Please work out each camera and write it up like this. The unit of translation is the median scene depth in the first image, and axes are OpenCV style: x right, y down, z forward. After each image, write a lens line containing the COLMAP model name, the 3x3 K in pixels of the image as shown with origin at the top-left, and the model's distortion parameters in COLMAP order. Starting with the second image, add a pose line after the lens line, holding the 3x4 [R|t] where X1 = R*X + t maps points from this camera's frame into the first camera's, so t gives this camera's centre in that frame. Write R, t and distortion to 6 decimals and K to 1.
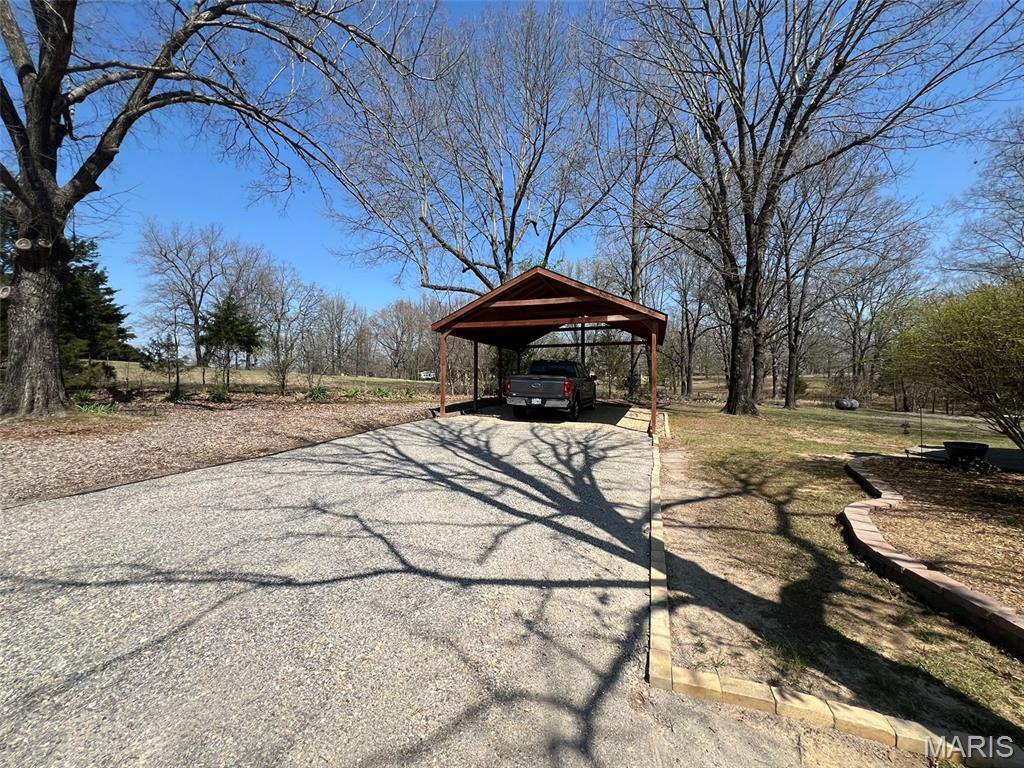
lens RADIAL K [[410.4, 0, 511.7], [0, 410.4, 382.8], [0, 0, 1]] dist [0.002522, 0.000173]
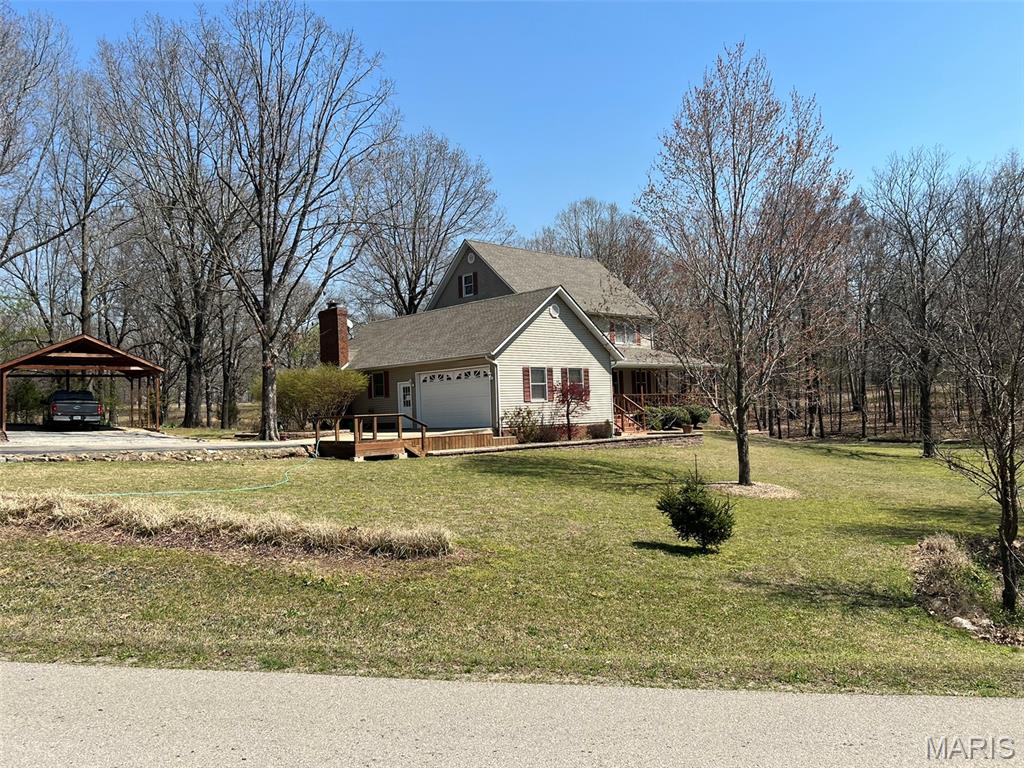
lens RADIAL K [[774.3, 0, 511.9], [0, 774.3, 385.0], [0, 0, 1]] dist [0.001472, 0.001577]
pose [[0.584826, 0.007780, 0.811122, -1.342382], [0.029925, 0.999066, -0.031159, 0.061195], [-0.810607, 0.042496, 0.584047, -2.023727]]
